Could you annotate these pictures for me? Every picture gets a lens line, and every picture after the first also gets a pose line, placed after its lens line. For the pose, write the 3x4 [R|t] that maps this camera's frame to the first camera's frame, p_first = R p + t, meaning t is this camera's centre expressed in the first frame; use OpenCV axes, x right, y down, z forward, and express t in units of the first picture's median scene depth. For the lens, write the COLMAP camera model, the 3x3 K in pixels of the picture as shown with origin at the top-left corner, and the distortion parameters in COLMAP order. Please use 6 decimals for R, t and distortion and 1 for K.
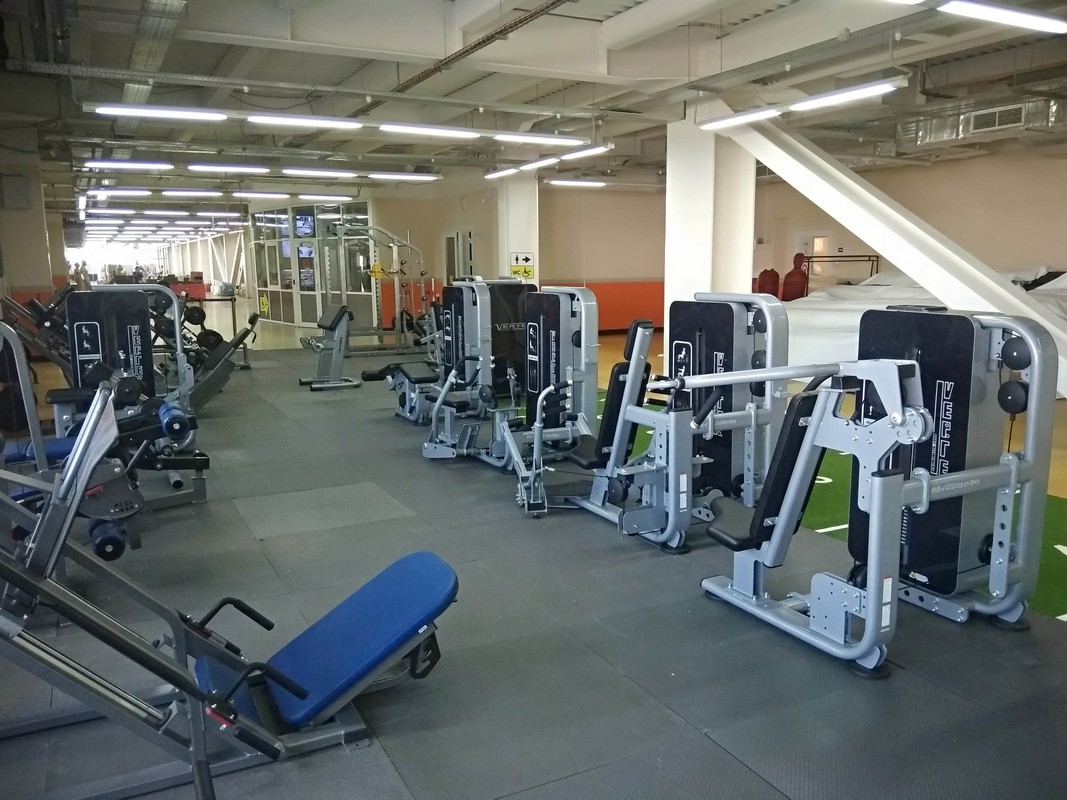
lens RADIAL K [[852.2, 0, 551.7], [0, 852.2, 397.4], [0, 0, 1]] dist [0.102265, -0.166344]
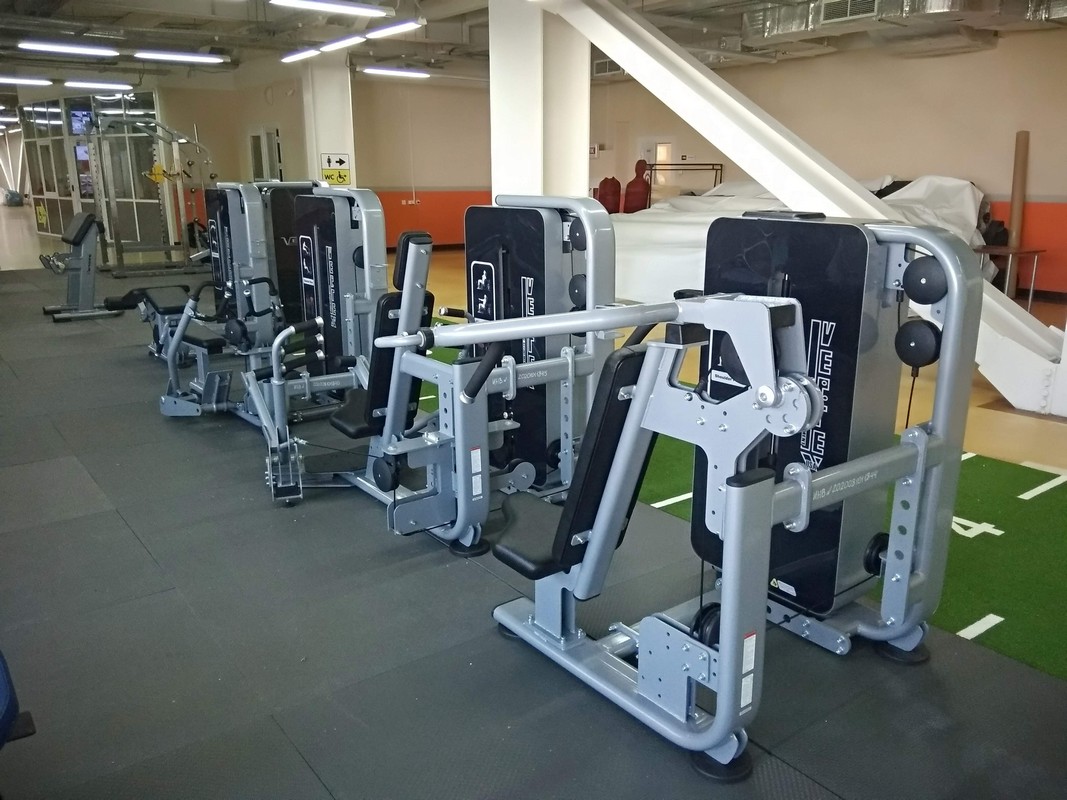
lens RADIAL K [[837.7, 0, 563.6], [0, 837.7, 395.2], [0, 0, 1]] dist [0.117329, -0.167562]
pose [[0.983573, -0.034493, 0.177185, 0.098084], [0.017062, 0.994944, 0.098976, -0.023434], [-0.179703, -0.094327, 0.979188, 0.282779]]
